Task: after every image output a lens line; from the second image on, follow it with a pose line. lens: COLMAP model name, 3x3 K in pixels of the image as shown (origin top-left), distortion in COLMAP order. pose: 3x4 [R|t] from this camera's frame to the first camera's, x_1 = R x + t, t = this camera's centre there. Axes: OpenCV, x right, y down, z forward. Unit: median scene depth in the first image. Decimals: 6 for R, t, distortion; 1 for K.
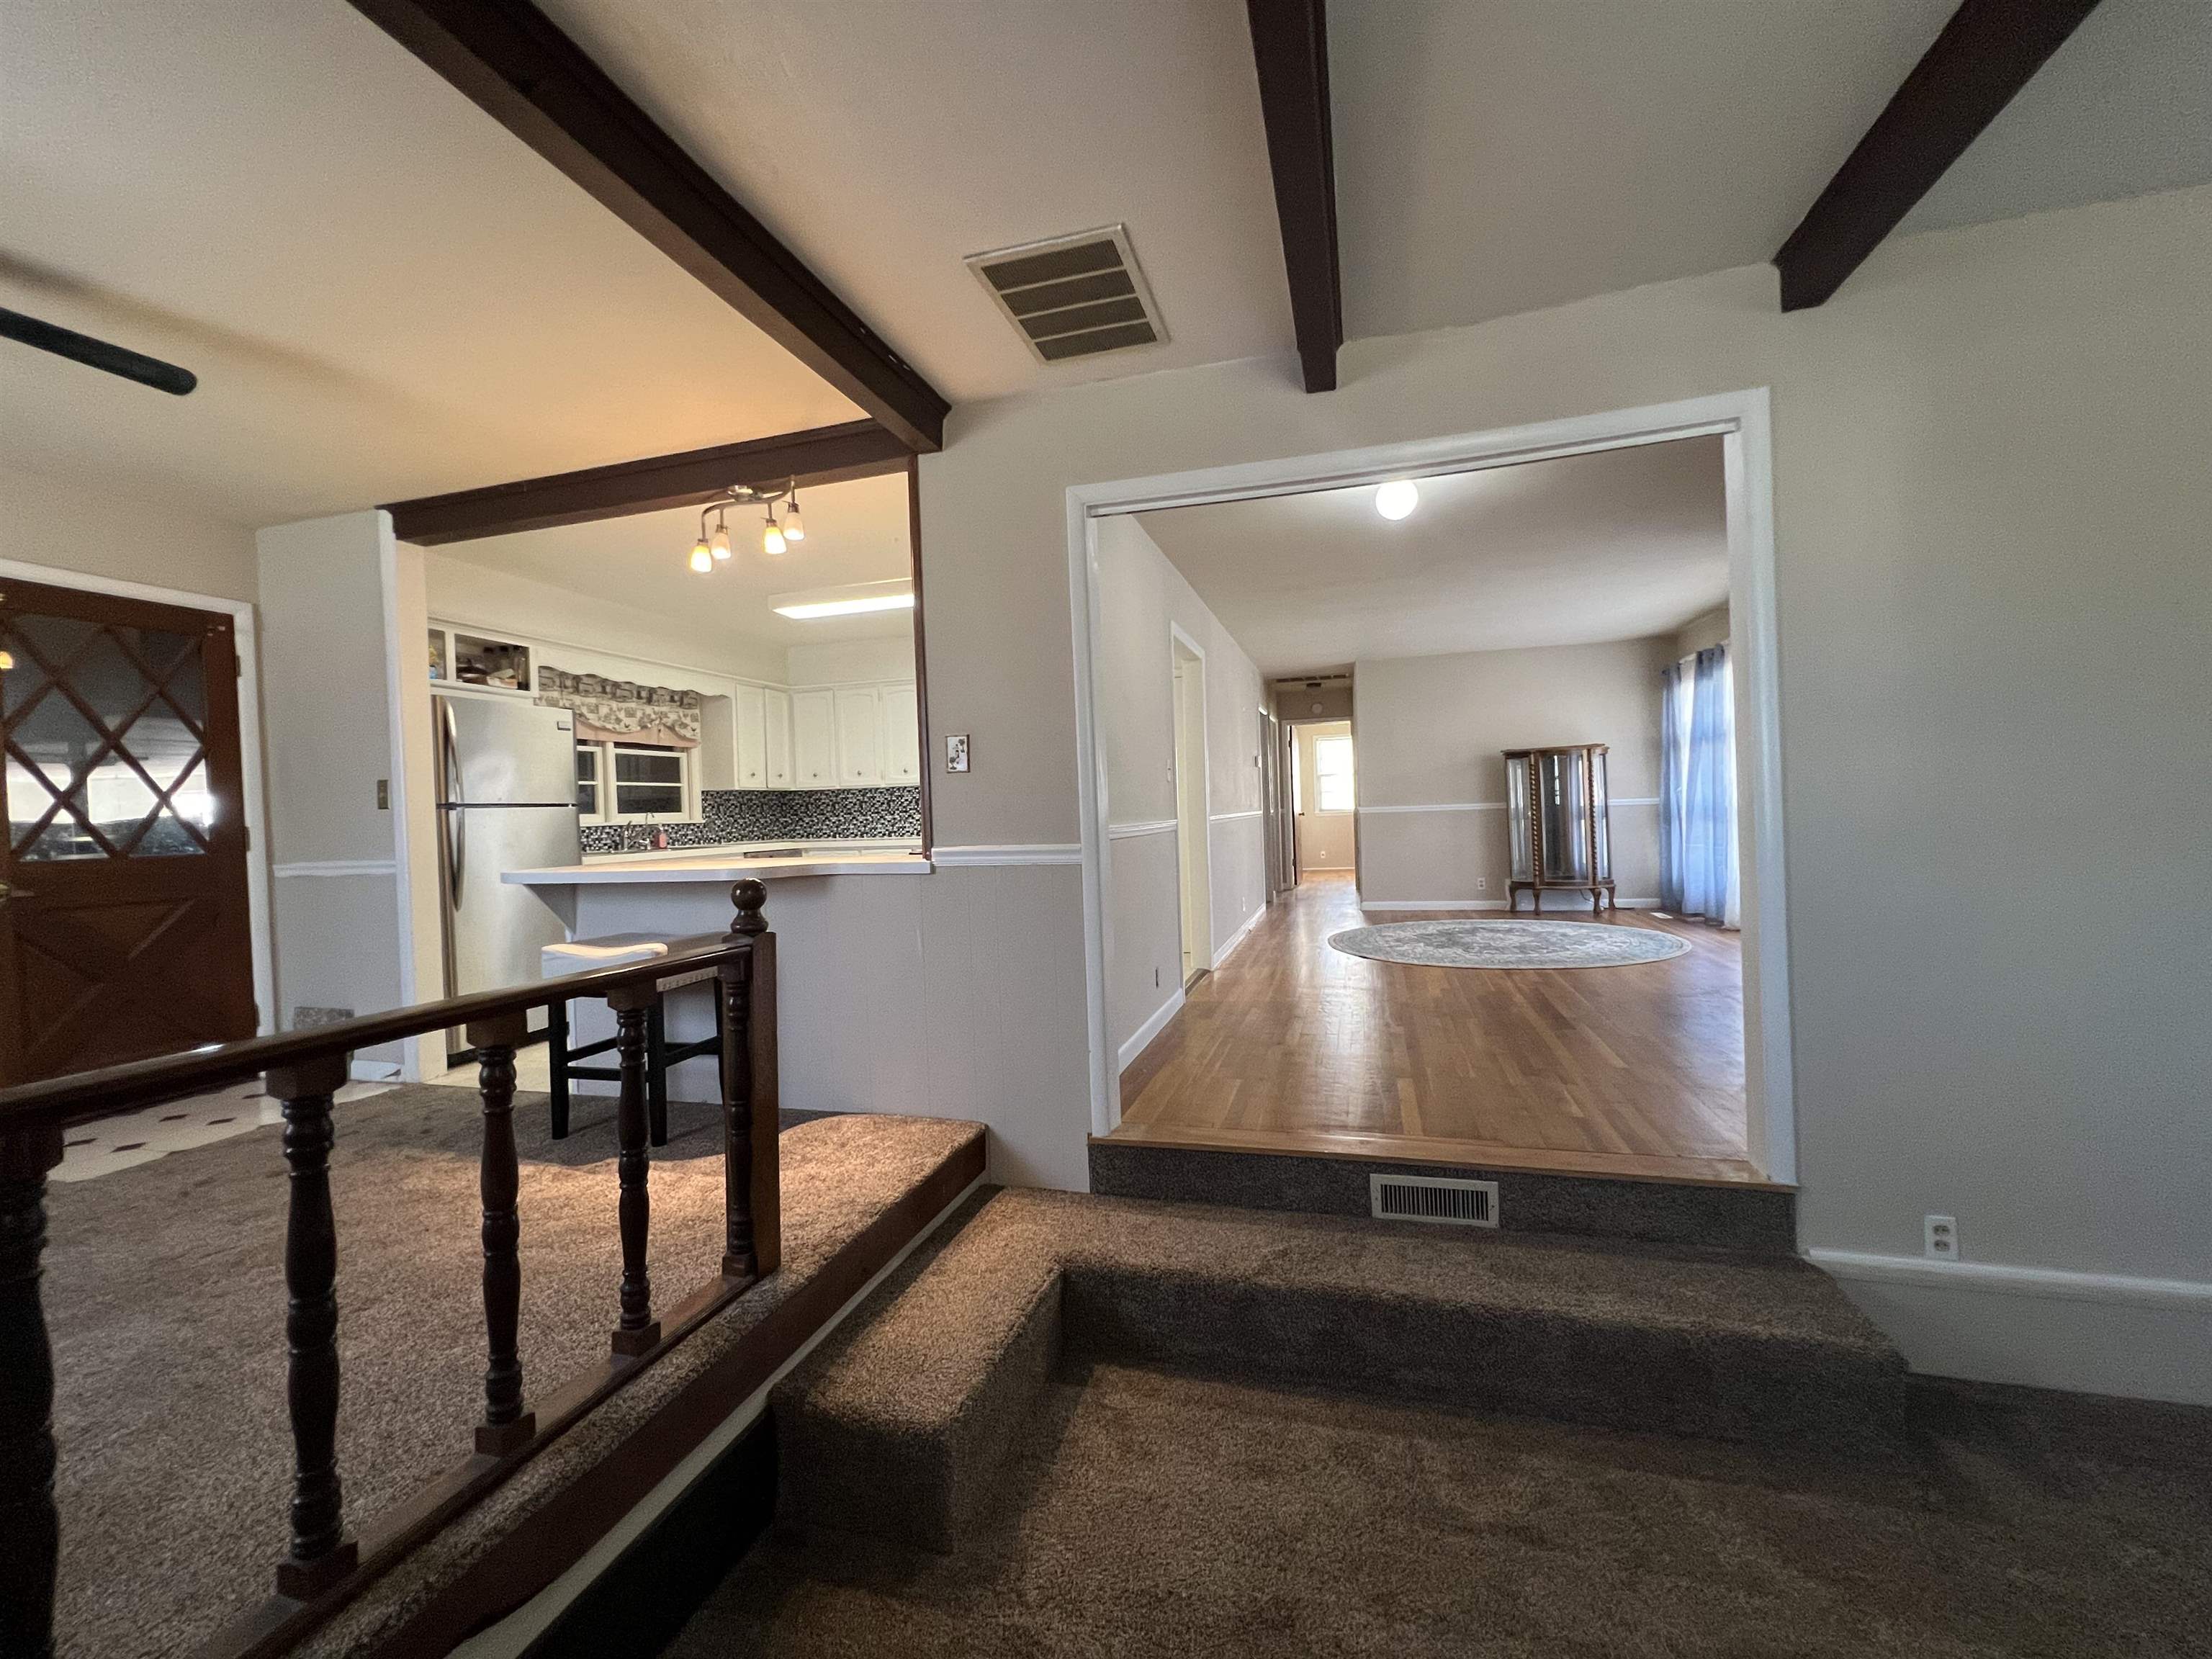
lens RADIAL K [[886.4, 0, 1101.4], [0, 886.4, 824.7], [0, 0, 1]] dist [-0.002096, -0.000631]
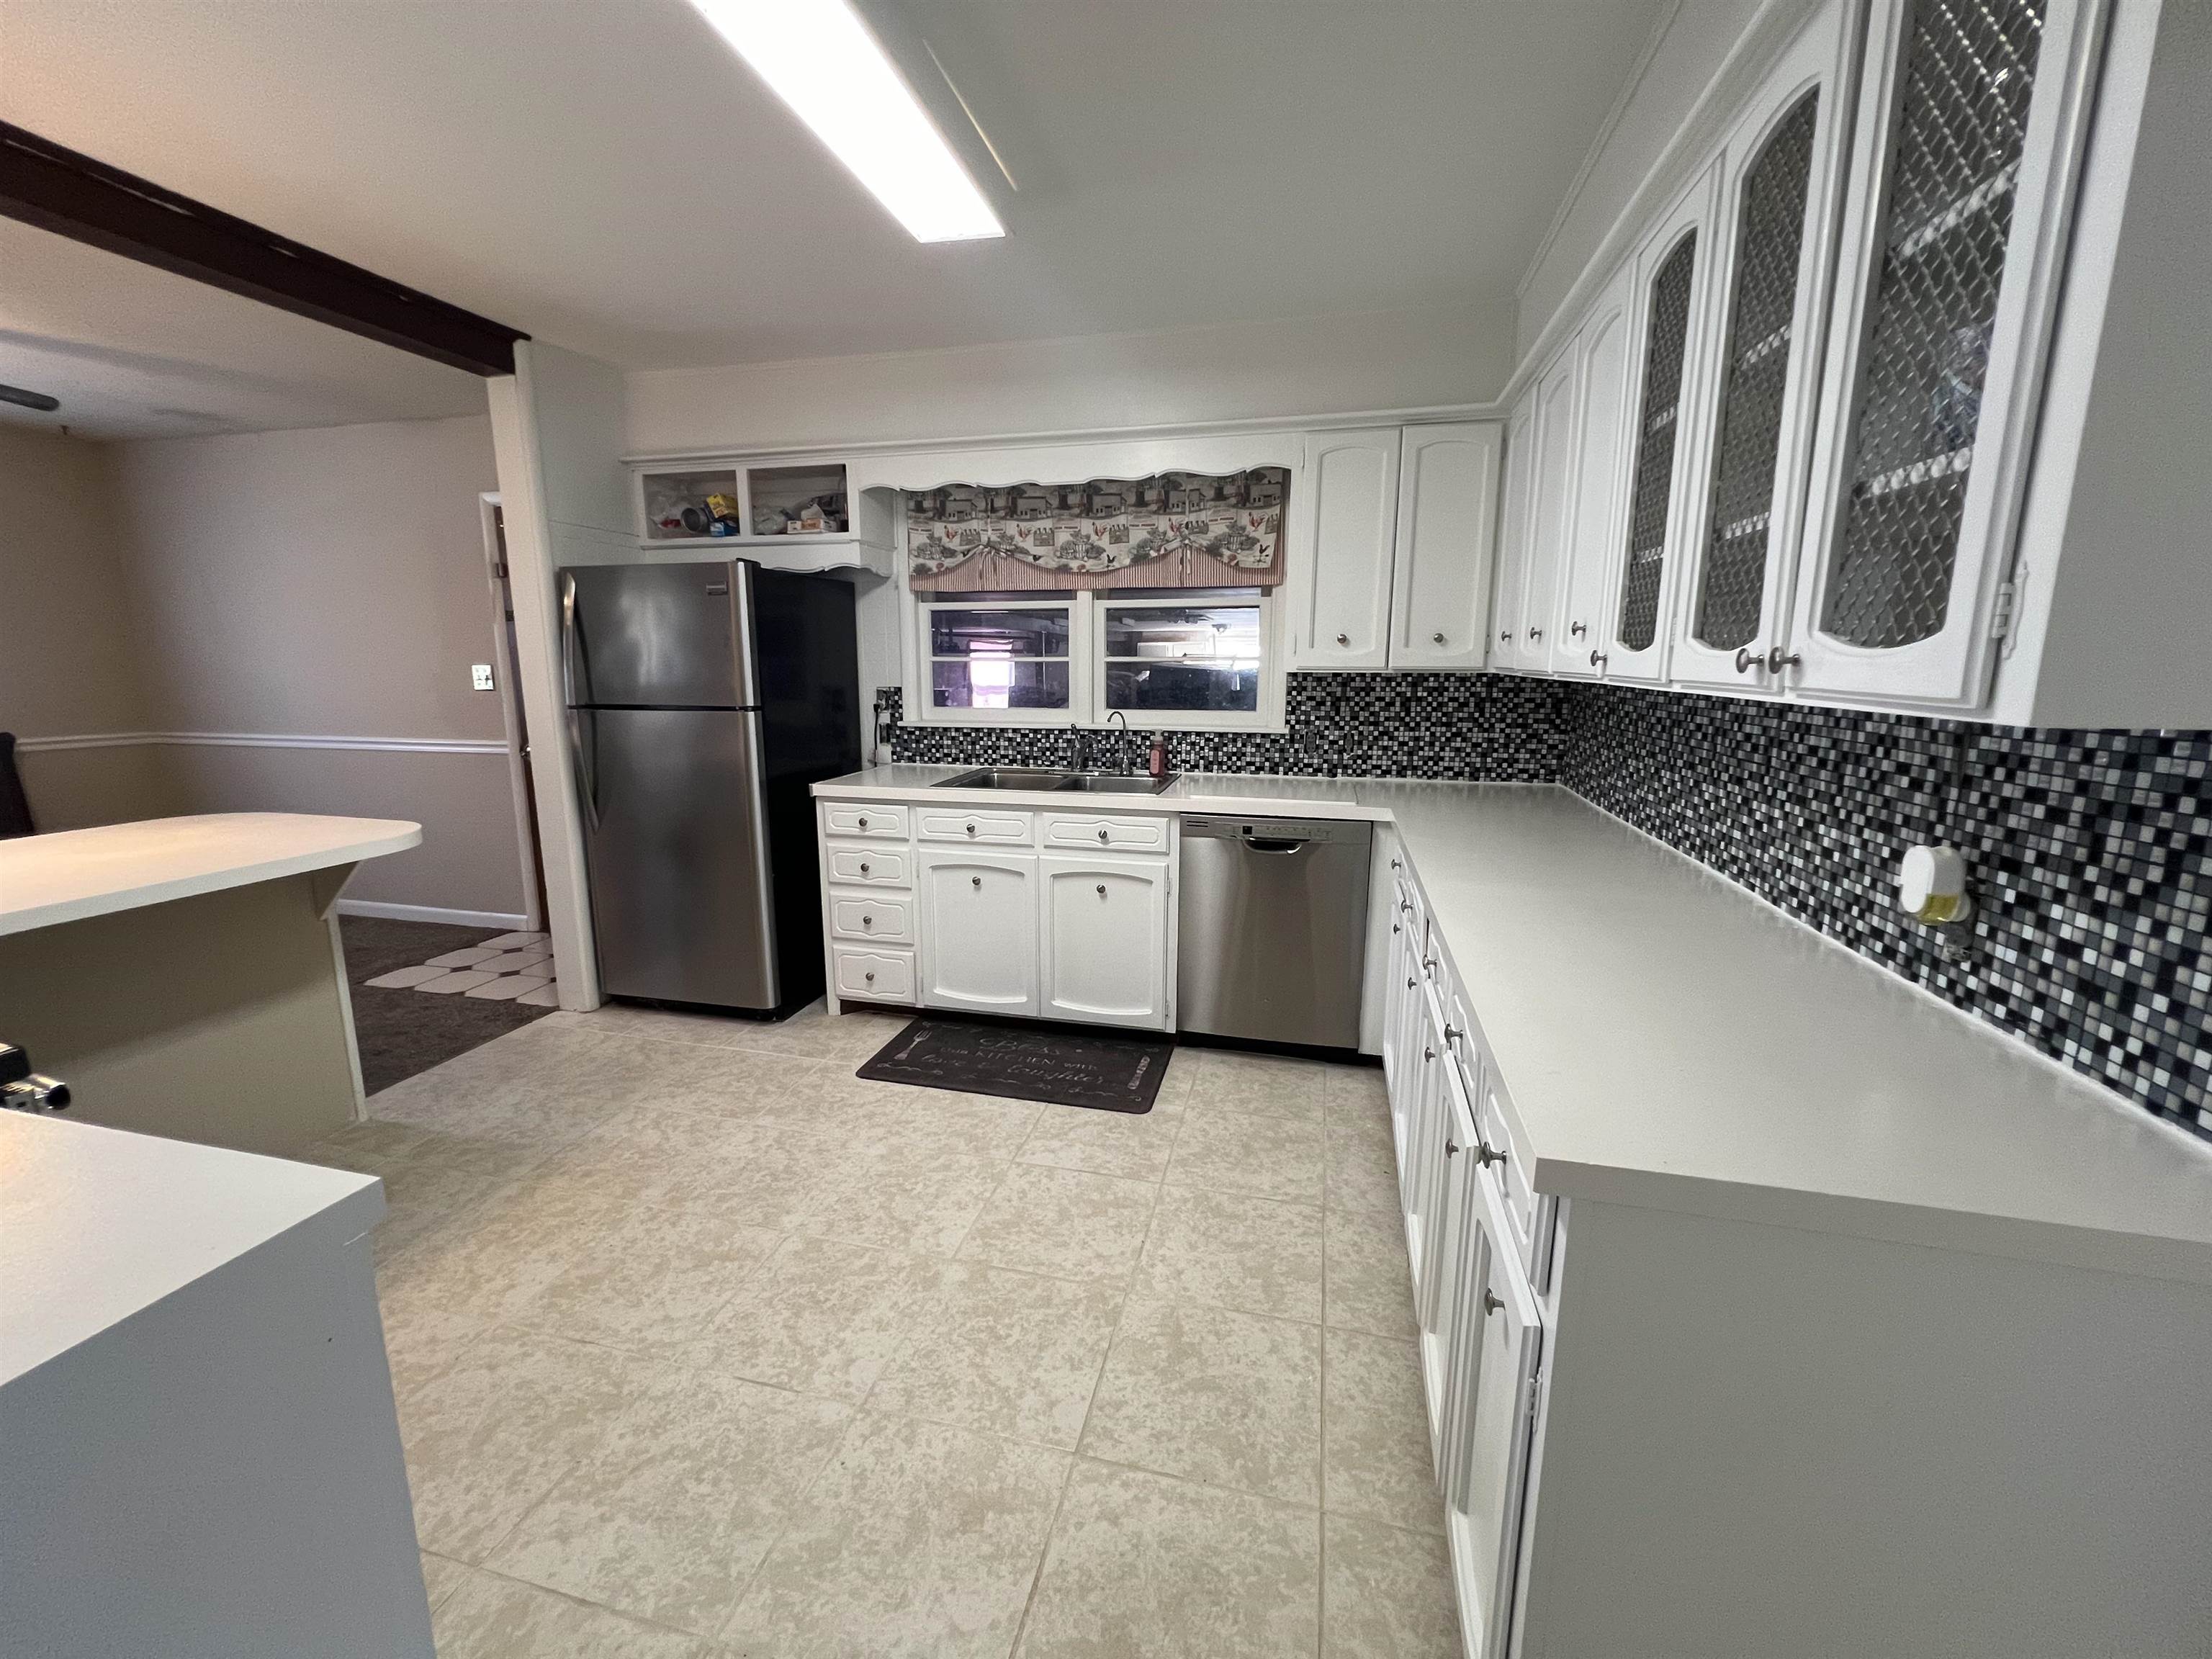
lens RADIAL K [[886.4, 0, 1101.4], [0, 886.4, 824.7], [0, 0, 1]] dist [-0.002096, -0.000631]
pose [[0.034048, 0.216469, -0.975695, 0.066923], [-0.019381, 0.976221, 0.215910, -0.066617], [0.999232, 0.011558, 0.037434, 0.964574]]
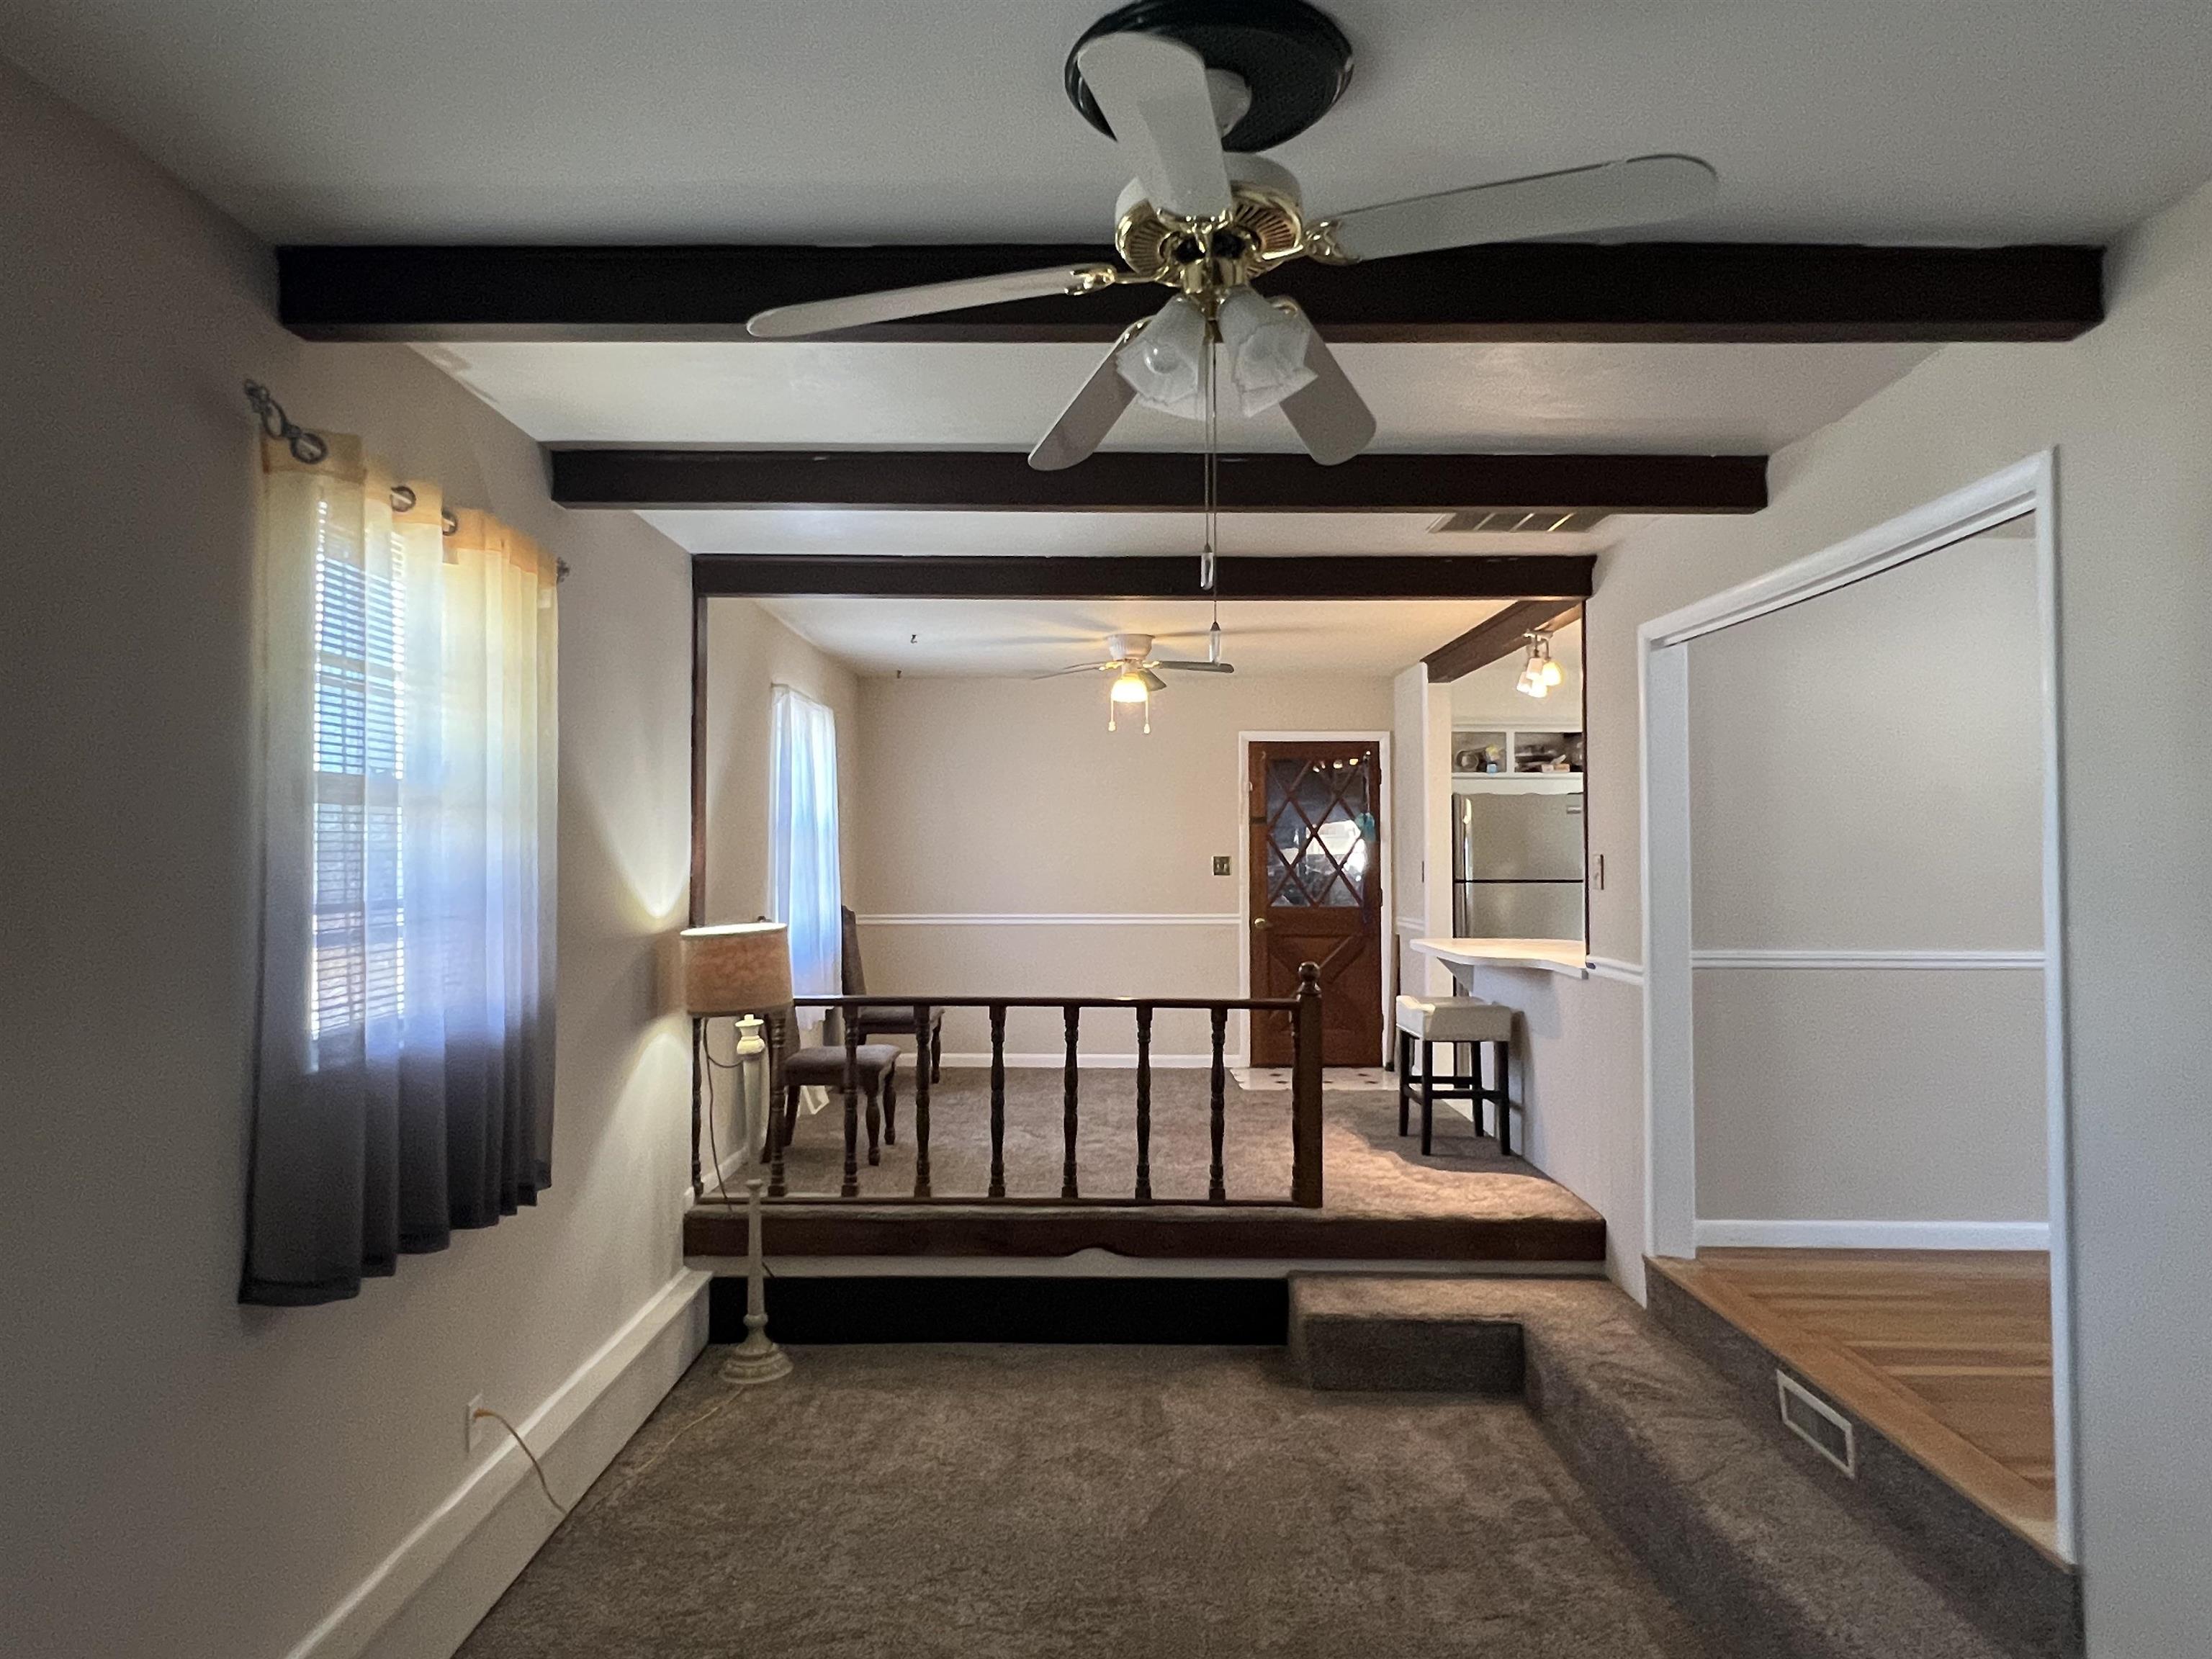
lens RADIAL K [[1334.3, 0, 1106.0], [0, 1334.3, 829.5], [0, 0, 1]] dist [0.001170, -0.000294]
pose [[0.280177, 0.017237, -0.959794, 0.631635], [-0.025215, 0.999626, 0.010592, -0.068098], [0.959617, 0.021234, 0.280507, -0.020554]]
